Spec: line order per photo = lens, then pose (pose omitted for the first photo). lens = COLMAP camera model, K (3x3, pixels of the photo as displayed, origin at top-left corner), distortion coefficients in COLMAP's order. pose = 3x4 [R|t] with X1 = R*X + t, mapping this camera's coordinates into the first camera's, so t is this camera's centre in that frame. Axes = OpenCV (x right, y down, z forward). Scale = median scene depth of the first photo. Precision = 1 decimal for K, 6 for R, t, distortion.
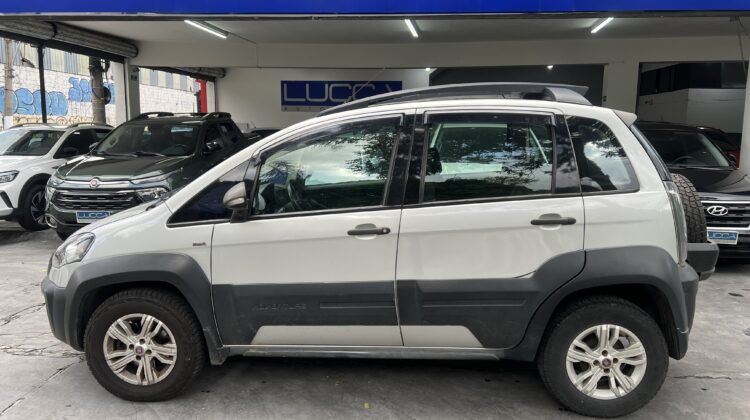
lens RADIAL K [[557.1, 0, 376.7], [0, 557.1, 212.7], [0, 0, 1]] dist [0.022404, -0.024460]
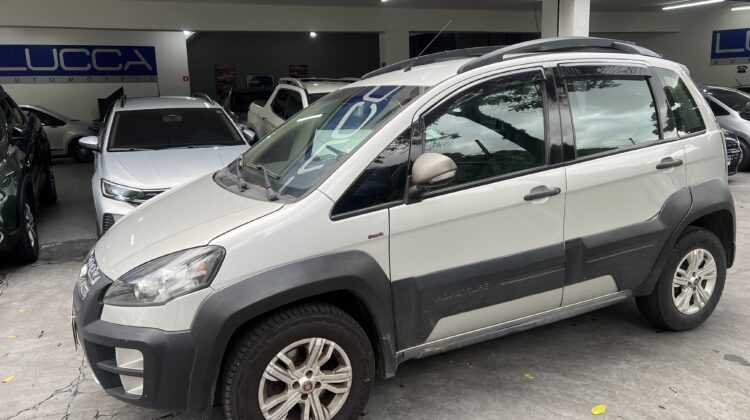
lens RADIAL K [[557.1, 0, 373.0], [0, 557.1, 210.6], [0, 0, 1]] dist [0.022404, -0.024460]
pose [[0.869987, -0.132412, 0.474963, -0.295536], [0.109159, 0.991088, 0.076354, -0.017150], [-0.480840, -0.014580, 0.876687, 0.128851]]
